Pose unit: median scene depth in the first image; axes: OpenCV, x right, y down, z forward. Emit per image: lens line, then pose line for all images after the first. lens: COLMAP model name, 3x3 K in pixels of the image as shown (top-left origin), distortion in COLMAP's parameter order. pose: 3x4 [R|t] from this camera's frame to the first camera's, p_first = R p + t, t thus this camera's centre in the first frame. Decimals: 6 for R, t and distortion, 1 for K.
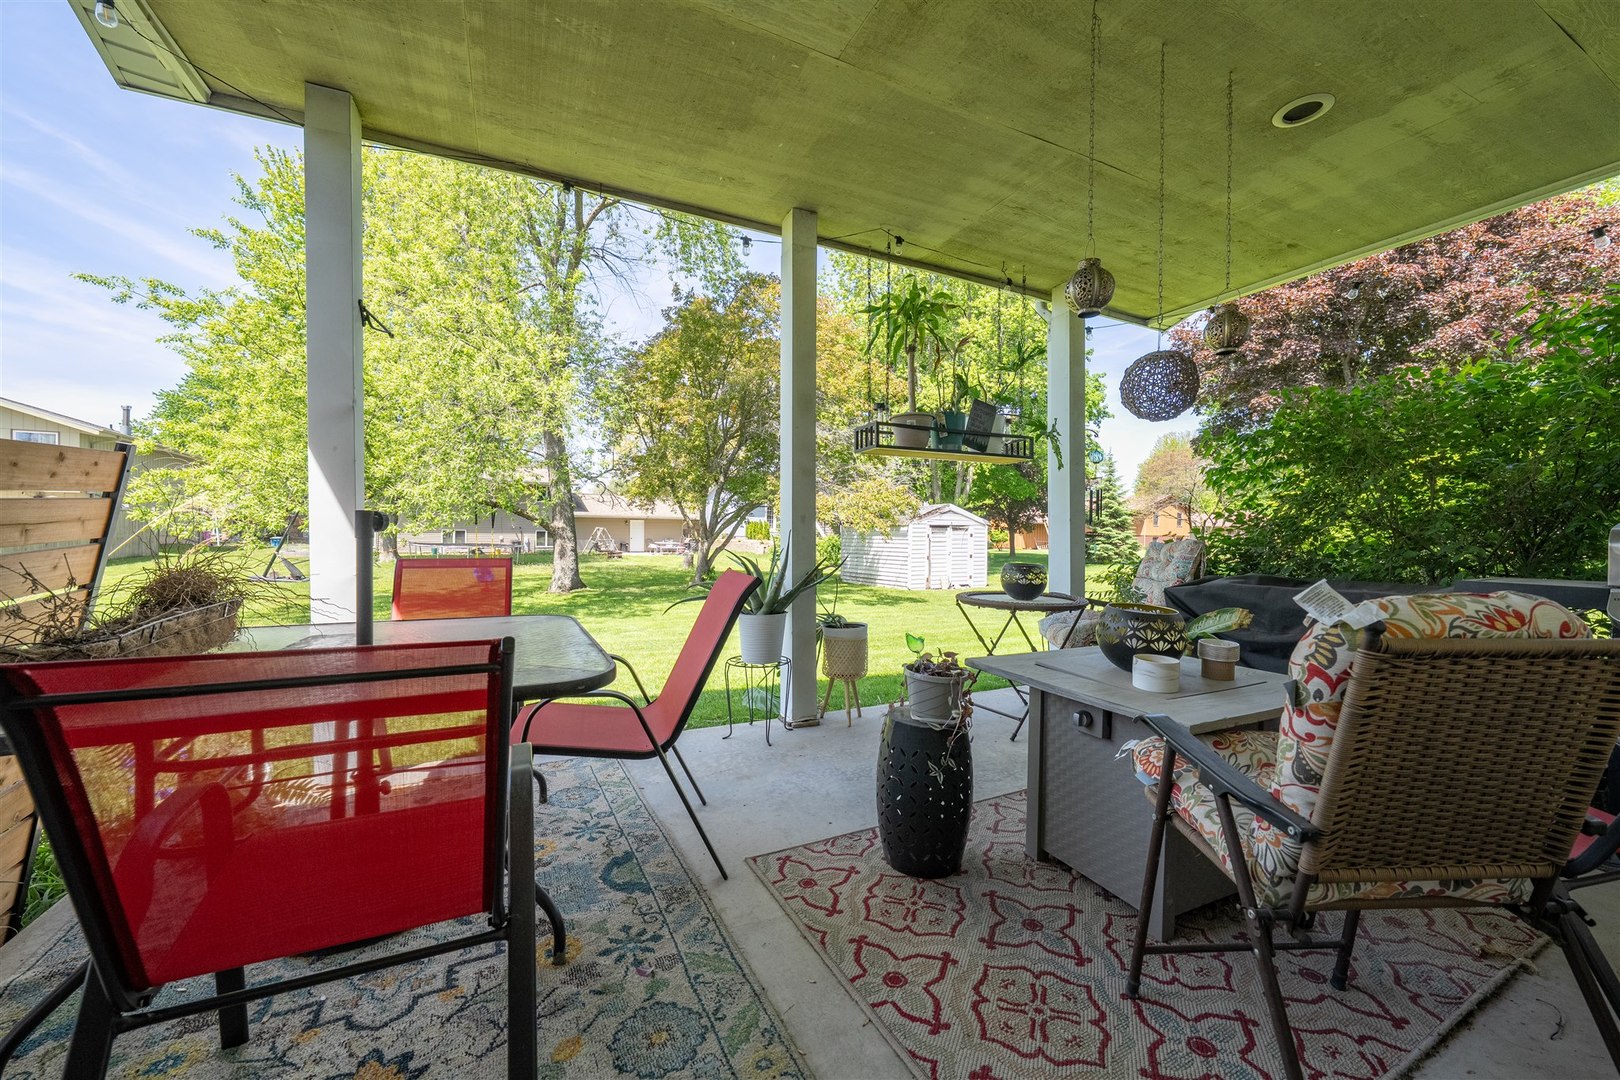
lens RADIAL K [[616.1, 0, 805.8], [0, 616.1, 540.4], [0, 0, 1]] dist [0.000716, -0.000097]
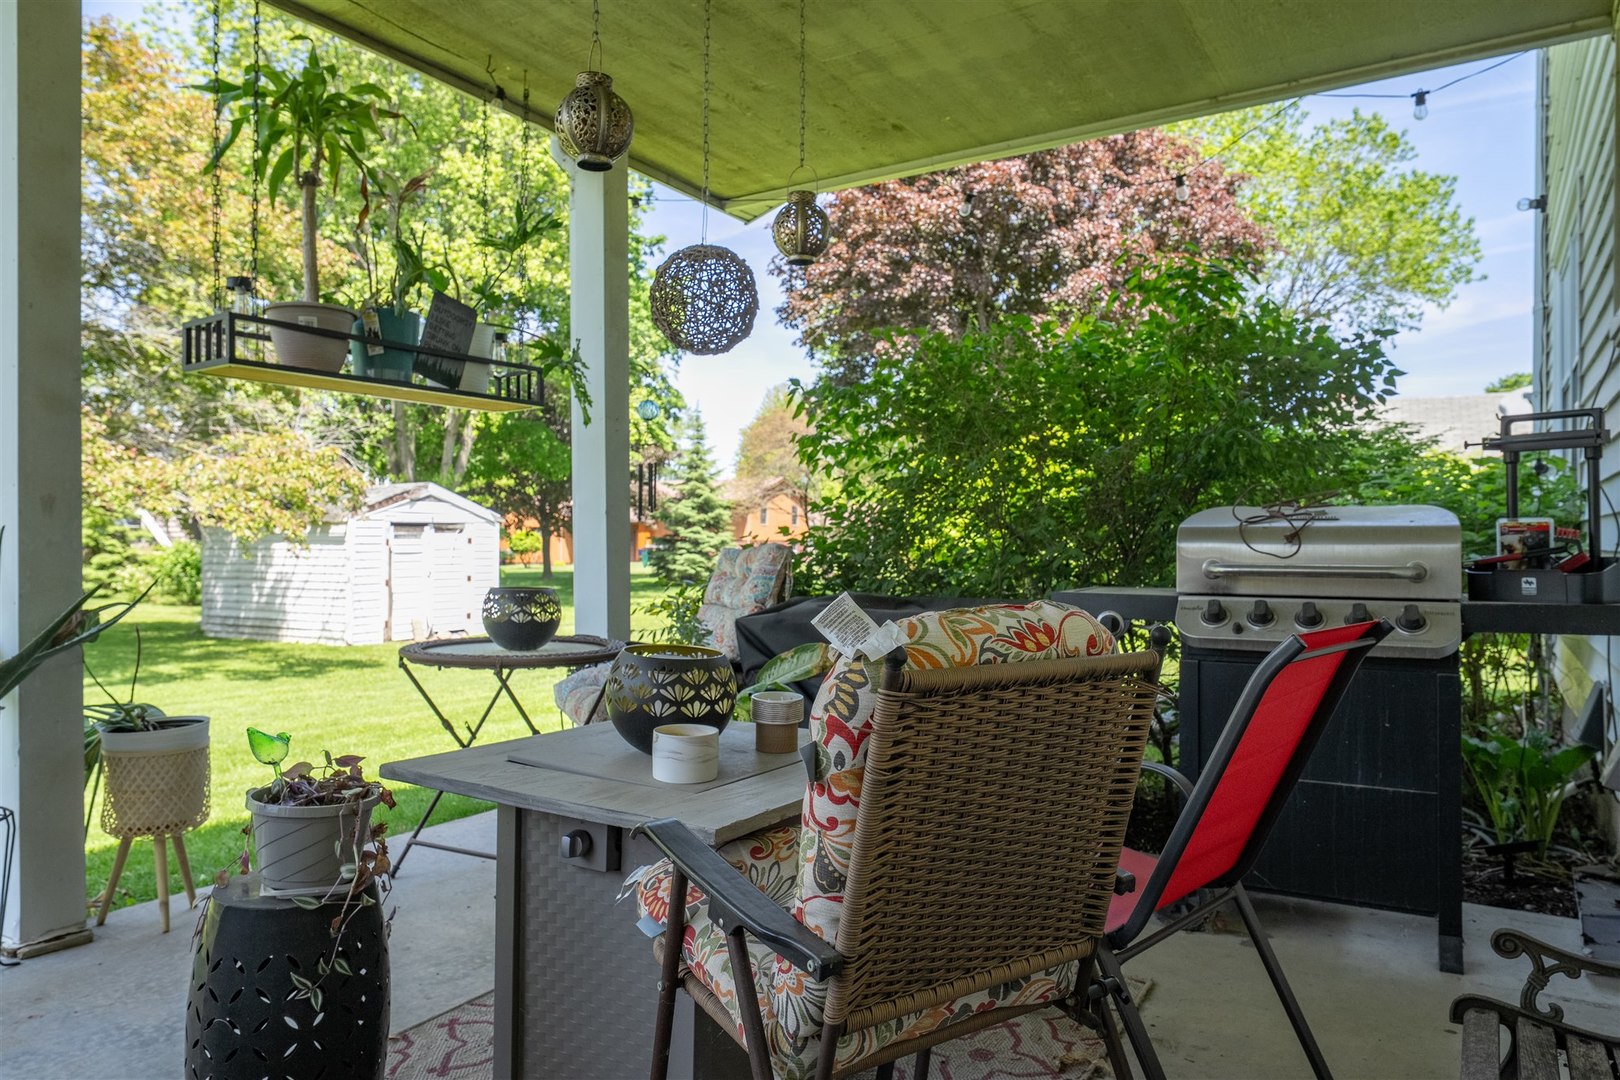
lens RADIAL K [[1088.2, 0, 816.1], [0, 1088.2, 543.5], [0, 0, 1]] dist [0.006080, 0.003734]
pose [[0.845666, -0.006289, 0.533675, 0.035197], [0.009611, 0.999948, -0.003445, 0.002783], [-0.533625, 0.008043, 0.845683, -0.003337]]
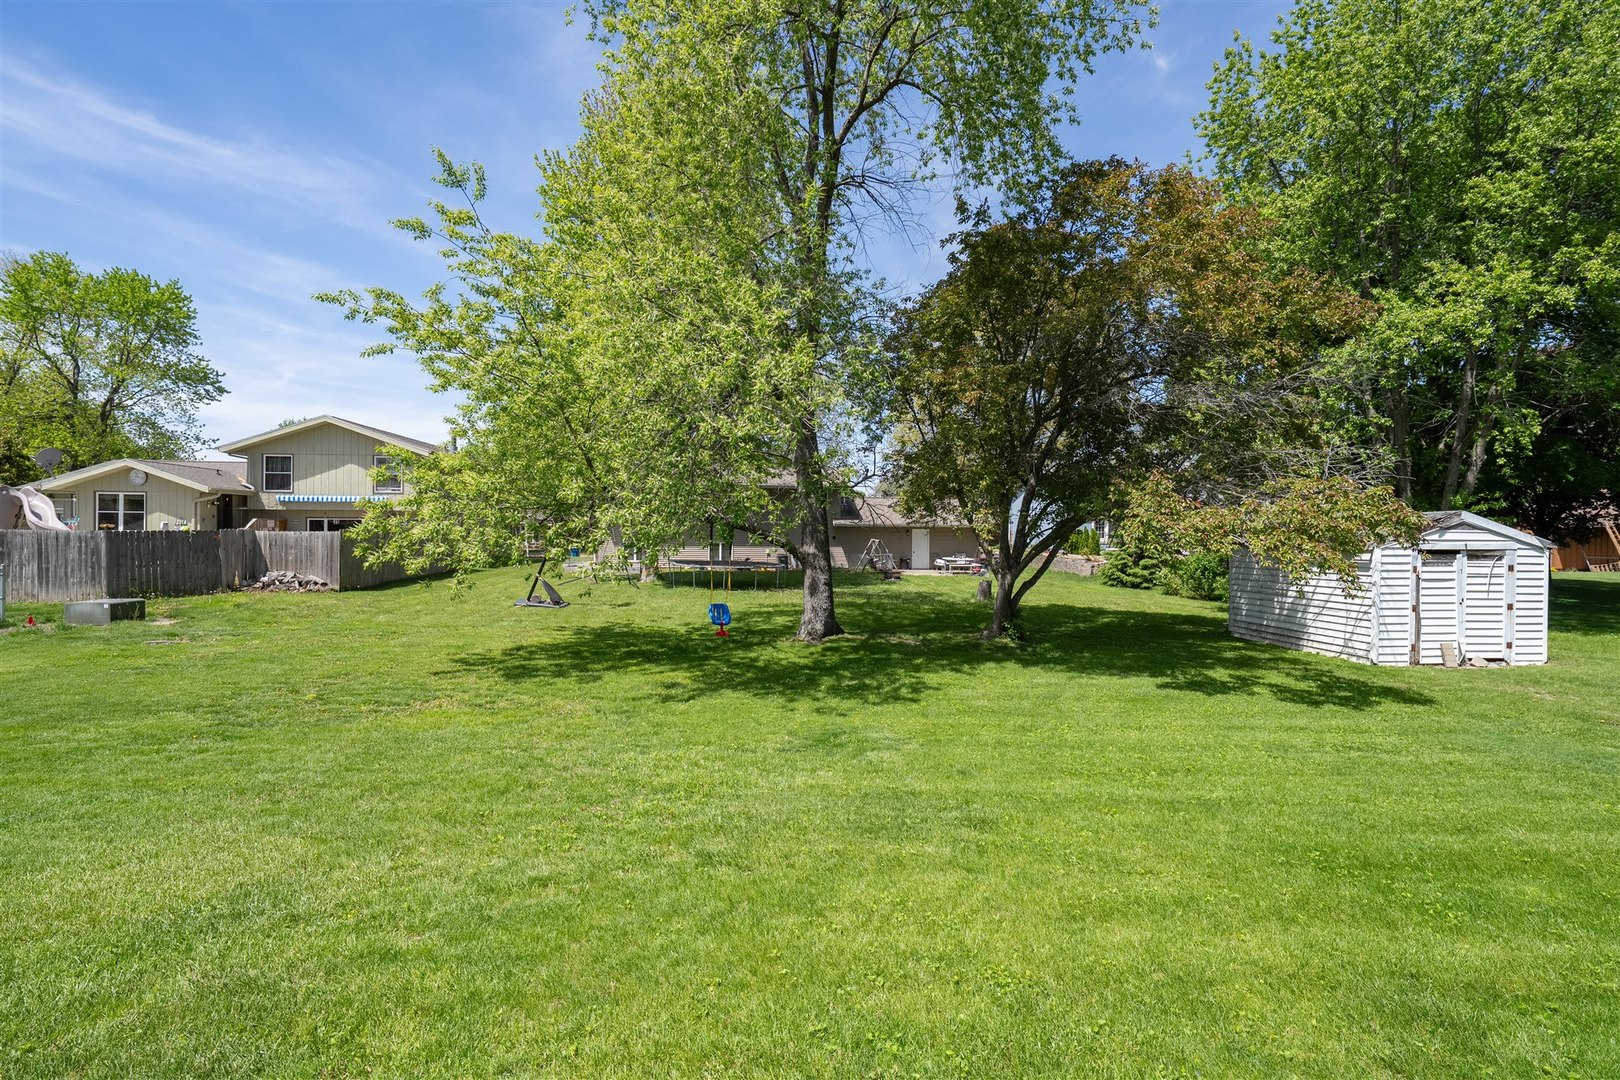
lens RADIAL K [[747.8, 0, 806.1], [0, 747.8, 537.1], [0, 0, 1]] dist [0.001582, -0.000031]
pose [[0.910197, -0.003931, -0.414157, -0.093307], [-0.000999, 0.999931, -0.011685, -0.115717], [0.414175, 0.011049, 0.910130, 0.629070]]
